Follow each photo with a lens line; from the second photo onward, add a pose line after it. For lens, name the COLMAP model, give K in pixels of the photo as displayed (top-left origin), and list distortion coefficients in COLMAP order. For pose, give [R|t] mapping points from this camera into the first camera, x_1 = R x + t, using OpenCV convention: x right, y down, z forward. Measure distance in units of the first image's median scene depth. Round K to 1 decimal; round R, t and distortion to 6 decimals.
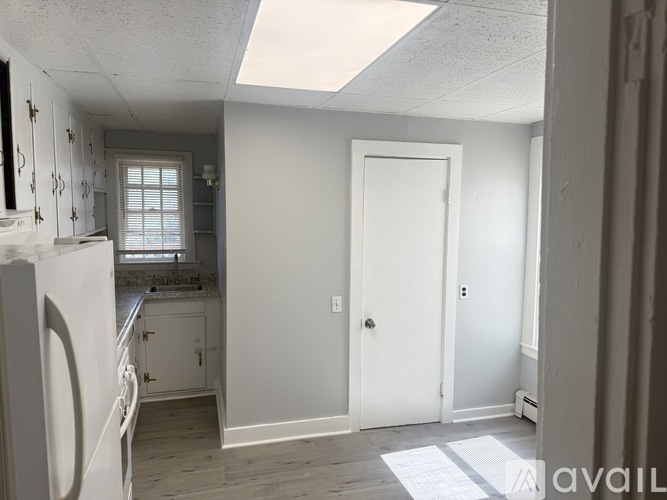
lens RADIAL K [[469.7, 0, 330.2], [0, 469.7, 248.8], [0, 0, 1]] dist [0.101029, -0.149141]
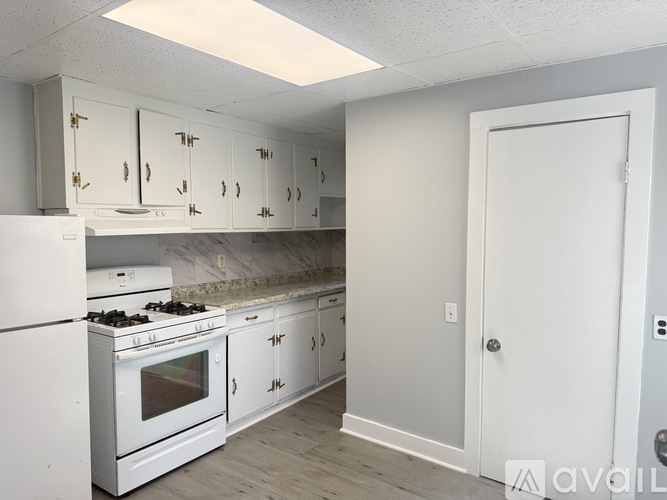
lens RADIAL K [[469.7, 0, 330.2], [0, 469.7, 248.8], [0, 0, 1]] dist [0.101029, -0.149141]
pose [[0.603530, 0.037203, -0.796472, 0.547982], [-0.058418, 0.998289, 0.002364, 0.014857], [0.795198, 0.045101, 0.604671, 0.307700]]
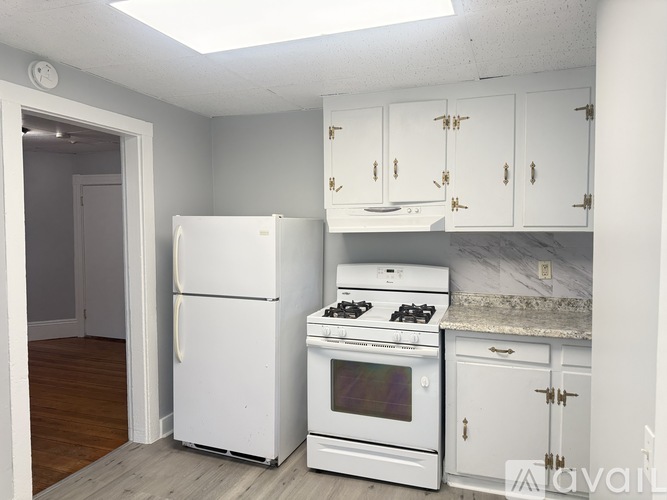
lens RADIAL K [[469.7, 0, 330.2], [0, 469.7, 248.8], [0, 0, 1]] dist [0.101029, -0.149141]
pose [[-0.601825, 0.046934, -0.797248, 0.389480], [-0.057550, 0.993128, 0.101908, -0.041504], [0.796552, 0.107212, -0.594988, 0.999285]]
